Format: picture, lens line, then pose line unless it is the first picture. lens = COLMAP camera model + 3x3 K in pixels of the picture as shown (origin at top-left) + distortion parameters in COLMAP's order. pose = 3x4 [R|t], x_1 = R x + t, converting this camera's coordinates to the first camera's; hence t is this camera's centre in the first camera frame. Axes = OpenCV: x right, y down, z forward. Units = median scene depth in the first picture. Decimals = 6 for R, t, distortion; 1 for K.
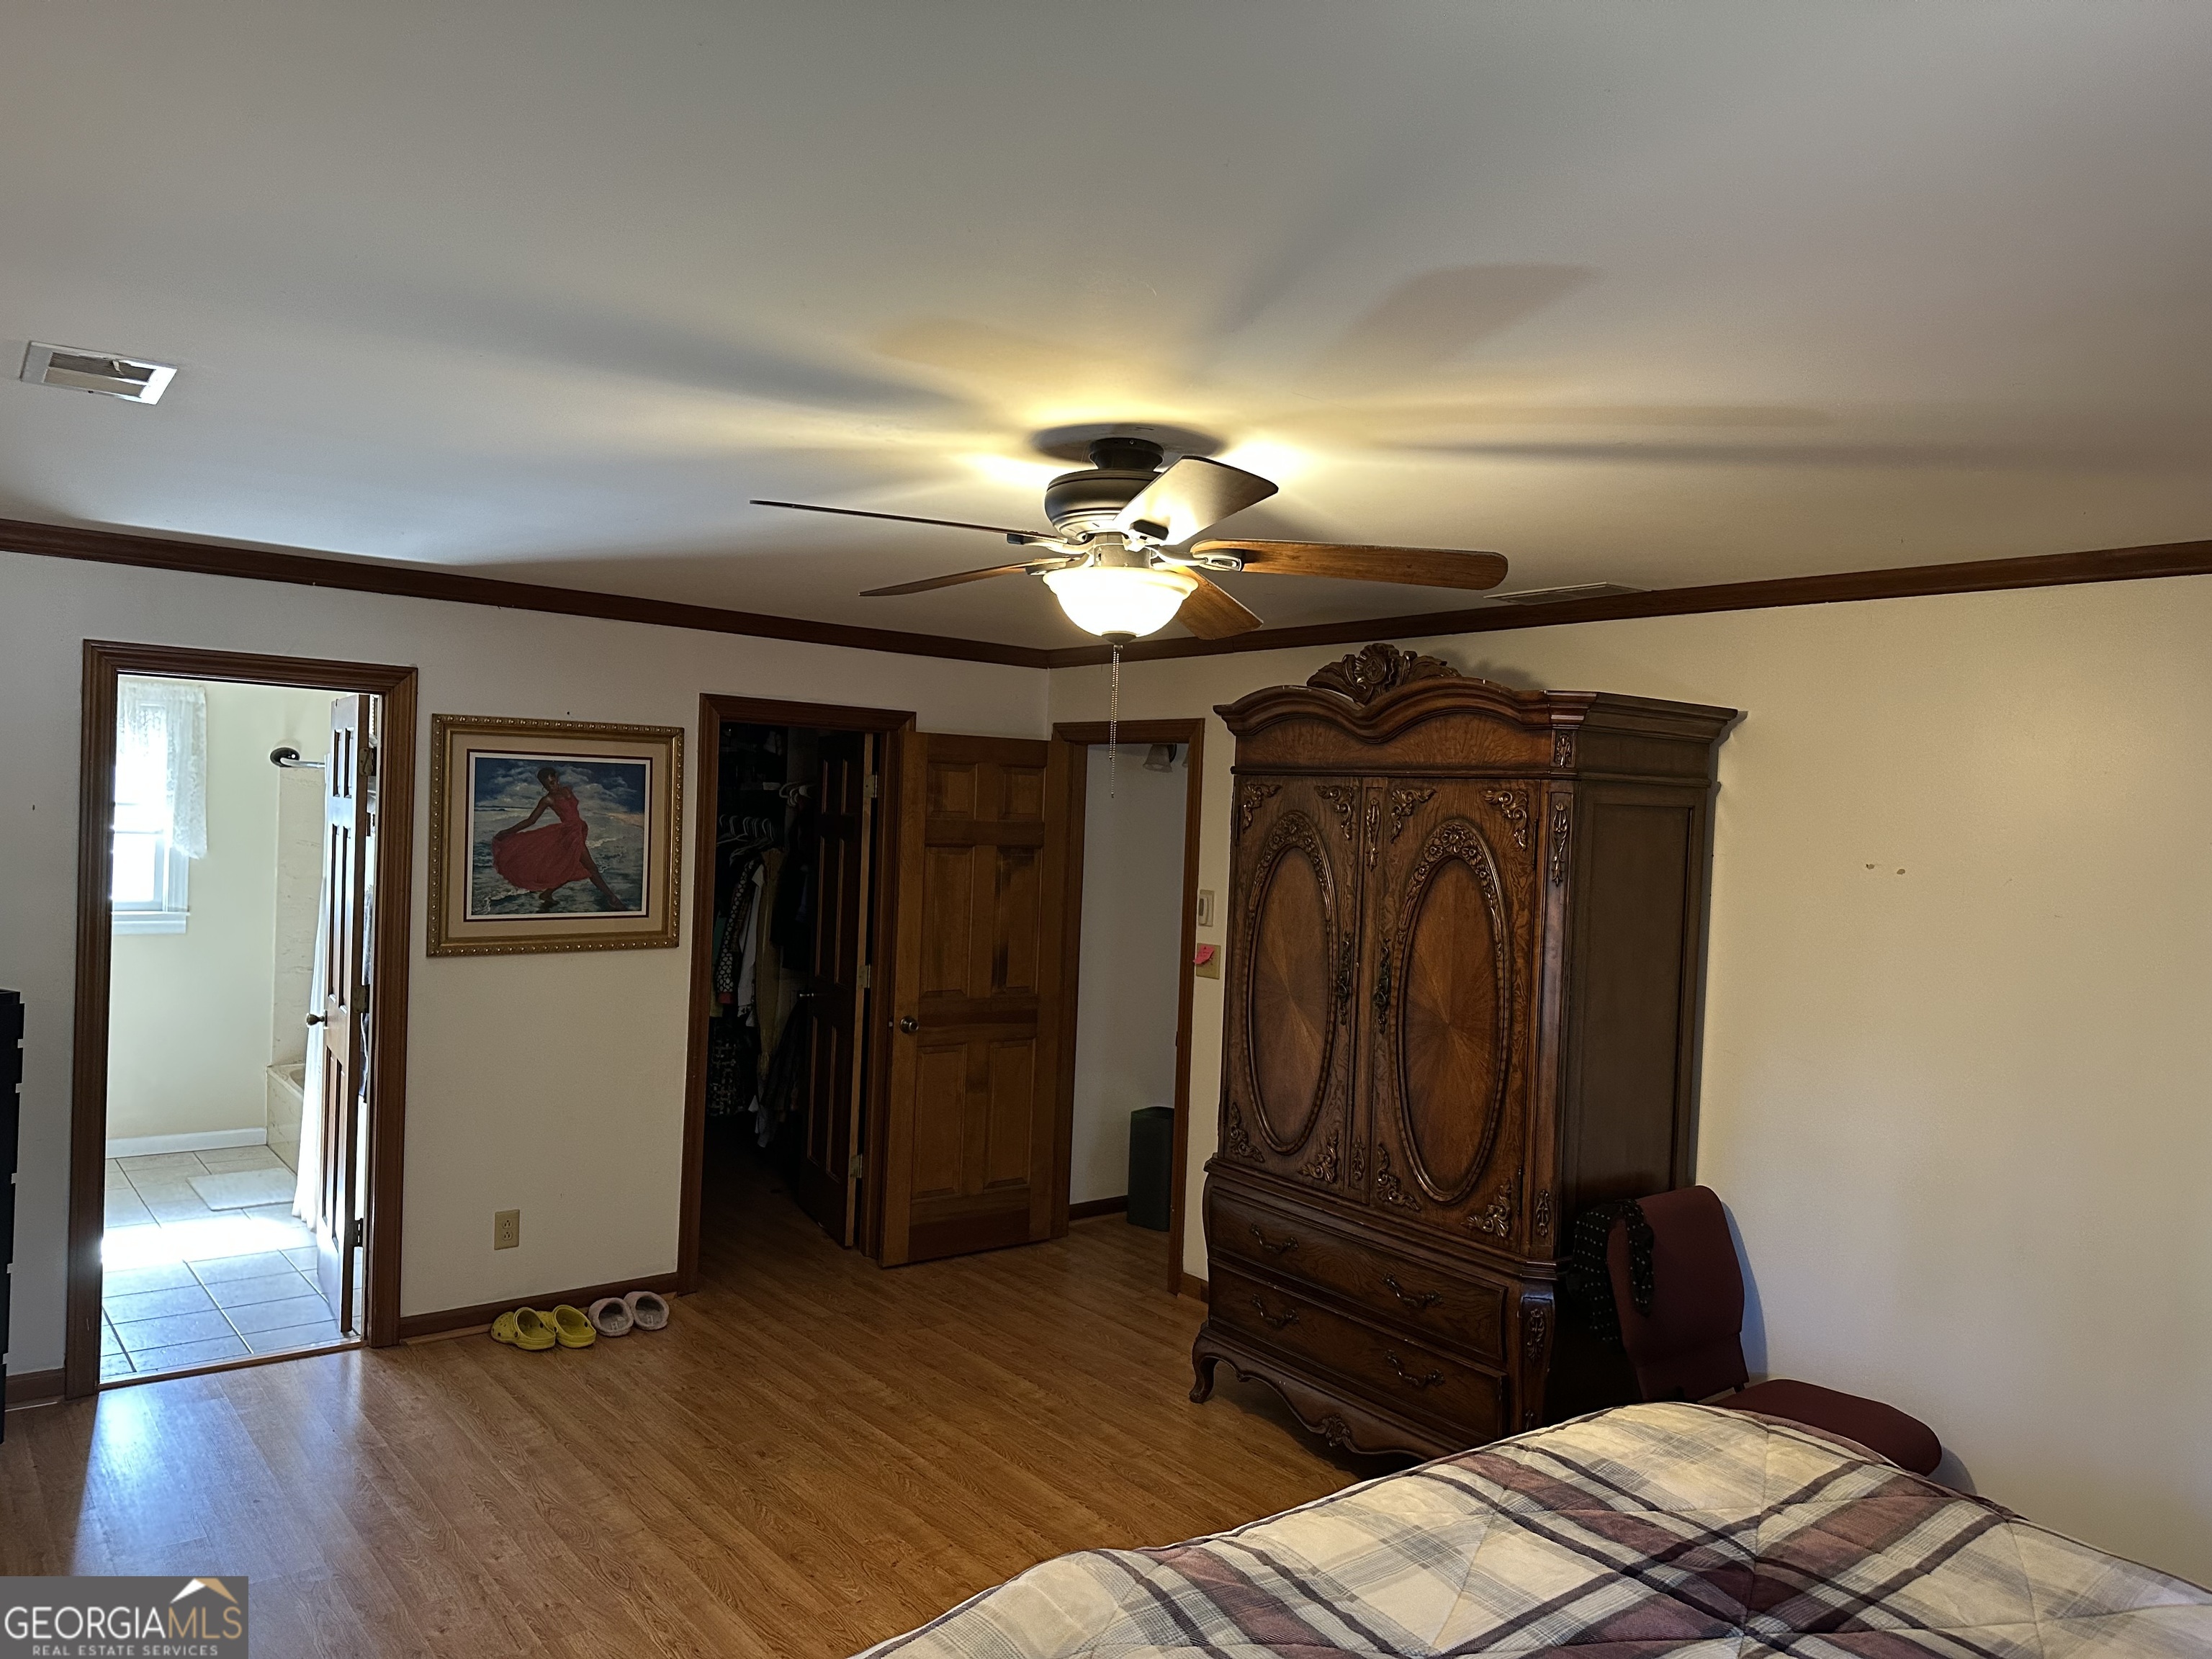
lens RADIAL K [[1535.4, 0, 1112.1], [0, 1535.4, 831.2], [0, 0, 1]] dist [0.080709, -0.094603]
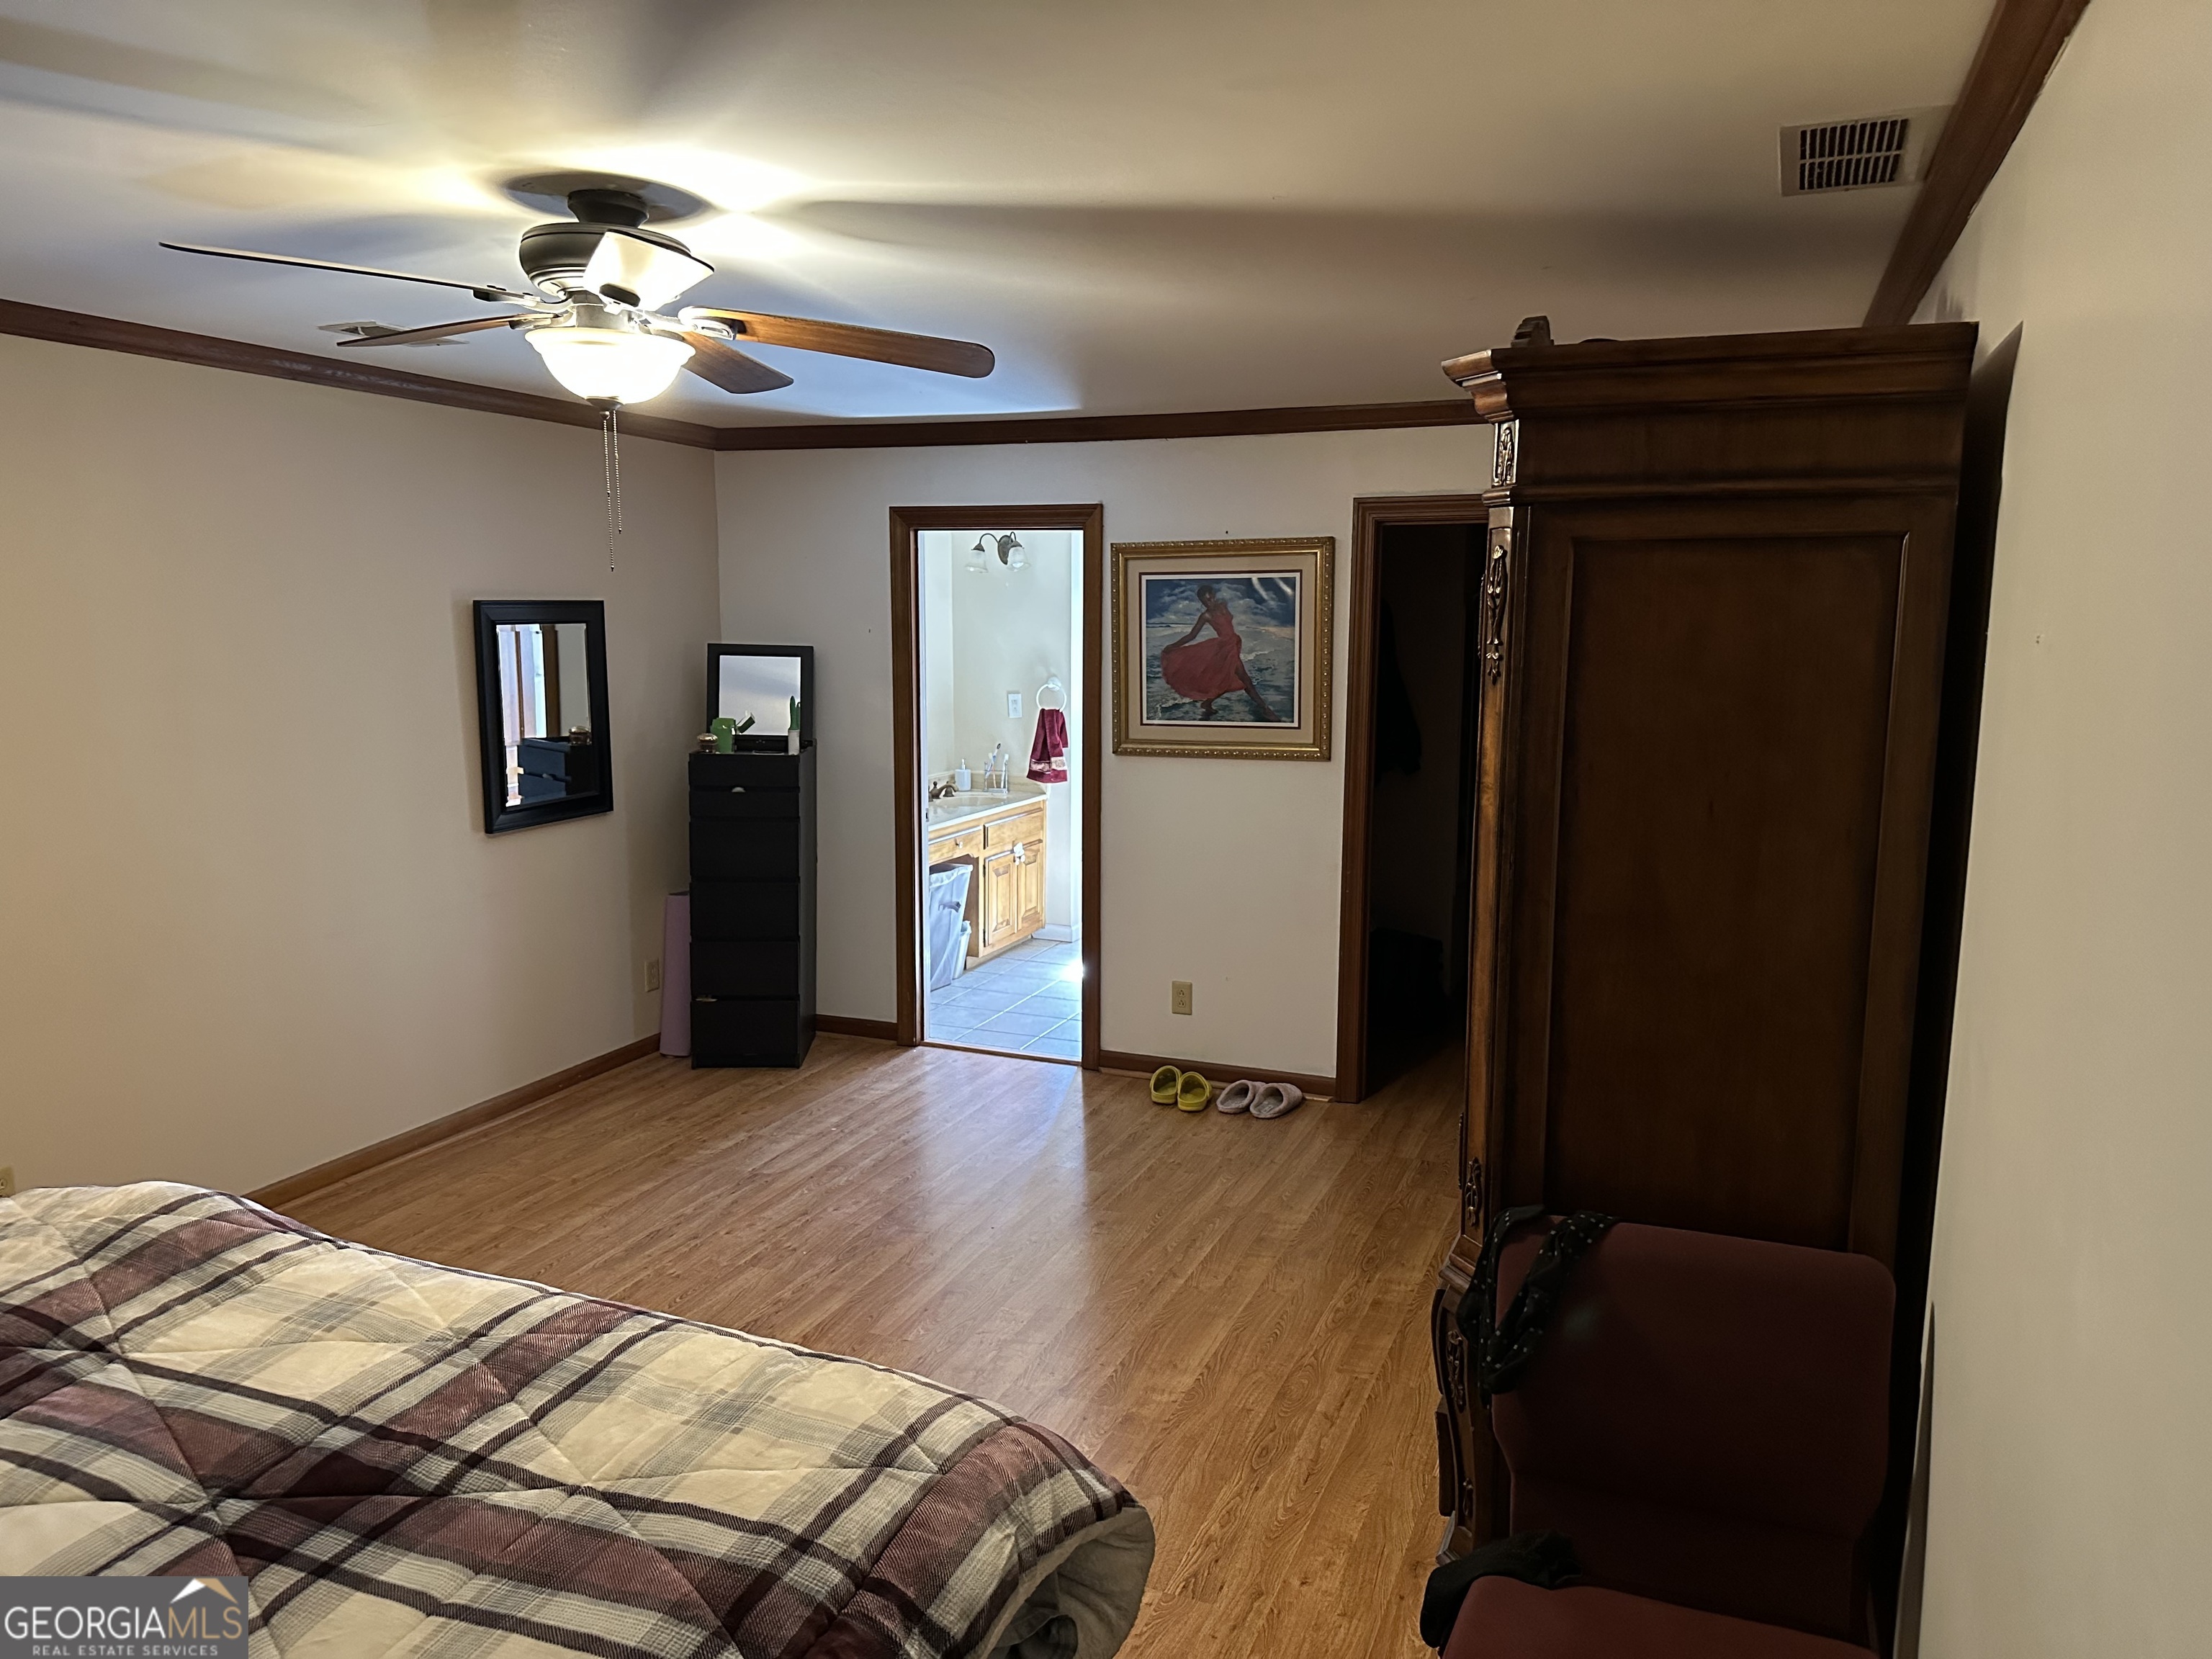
lens RADIAL K [[1535.4, 0, 1109.0], [0, 1535.4, 838.1], [0, 0, 1]] dist [0.080709, -0.094603]
pose [[0.489894, 0.088502, -0.867278, 0.552658], [0.002263, 0.994701, 0.102783, 0.023901], [0.871779, -0.052315, 0.487098, 0.415055]]
